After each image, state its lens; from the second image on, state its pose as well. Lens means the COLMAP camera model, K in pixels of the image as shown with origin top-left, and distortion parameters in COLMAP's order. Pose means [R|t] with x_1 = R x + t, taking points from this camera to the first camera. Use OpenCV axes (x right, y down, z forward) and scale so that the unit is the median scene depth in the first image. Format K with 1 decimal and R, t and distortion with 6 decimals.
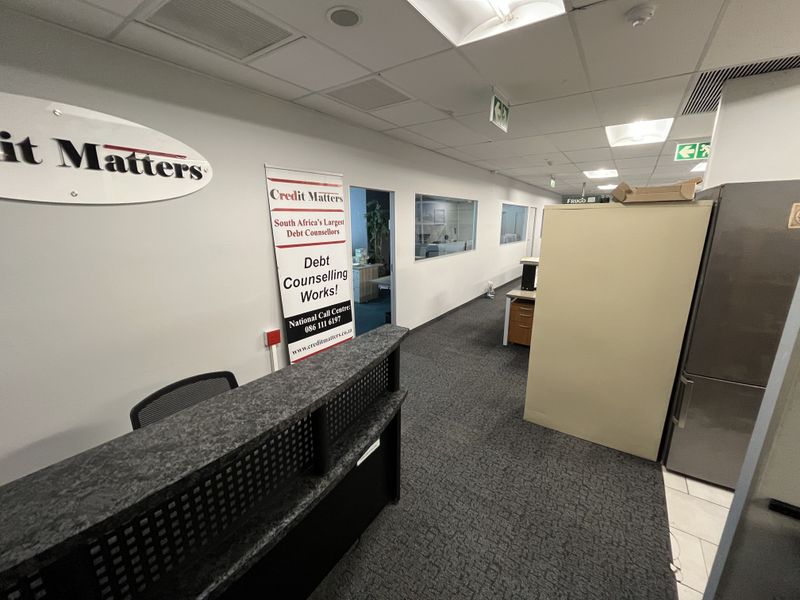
lens RADIAL K [[325.1, 0, 398.1], [0, 325.1, 300.4], [0, 0, 1]] dist [-0.003963, -0.000485]
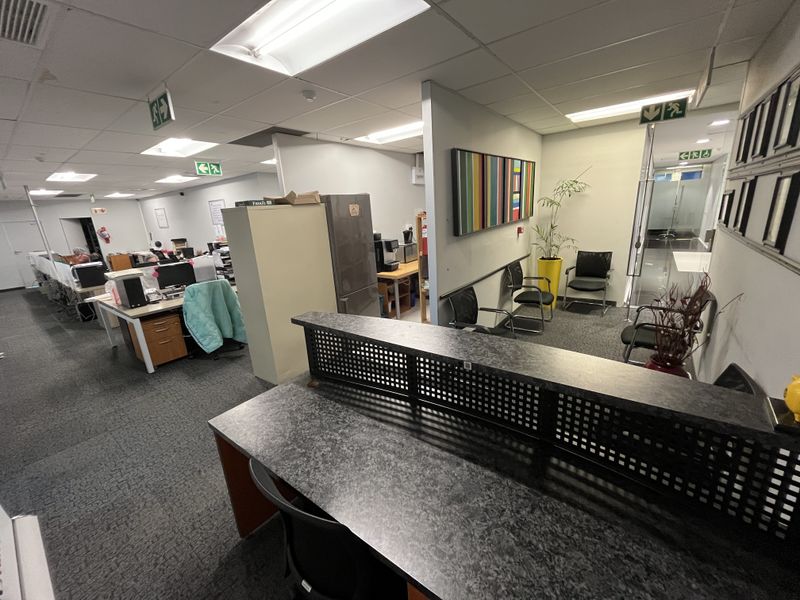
lens RADIAL K [[325.1, 0, 399.6], [0, 325.1, 299.7], [0, 0, 1]] dist [-0.003963, -0.000485]
pose [[0.036337, -0.268887, 0.962486, -0.944962], [0.296251, 0.922728, 0.246595, -0.128351], [-0.954419, 0.276177, 0.113188, 0.510118]]
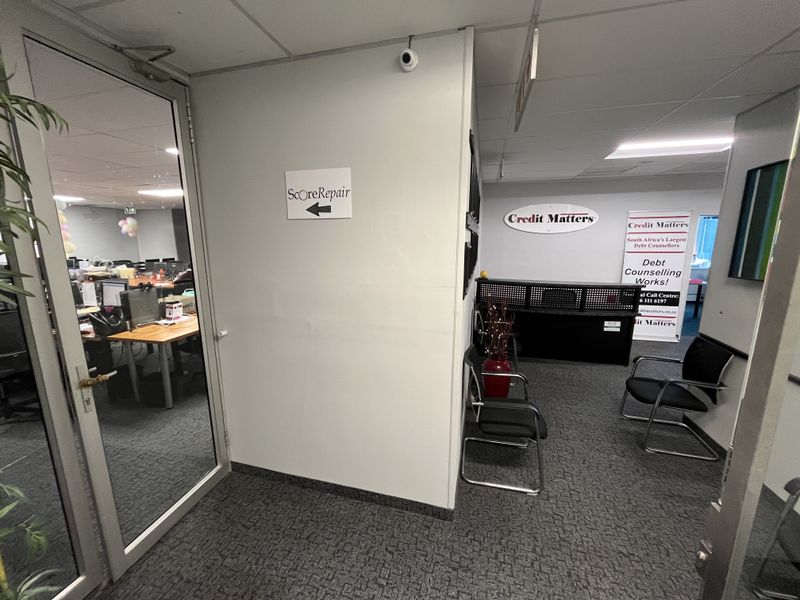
lens RADIAL K [[325.1, 0, 398.6], [0, 325.1, 299.7], [0, 0, 1]] dist [-0.003963, -0.000485]
pose [[0.349874, 0.178818, -0.919572, 0.917957], [-0.220390, 0.969773, 0.104727, 0.193435], [0.910503, 0.166023, 0.378708, -0.858262]]
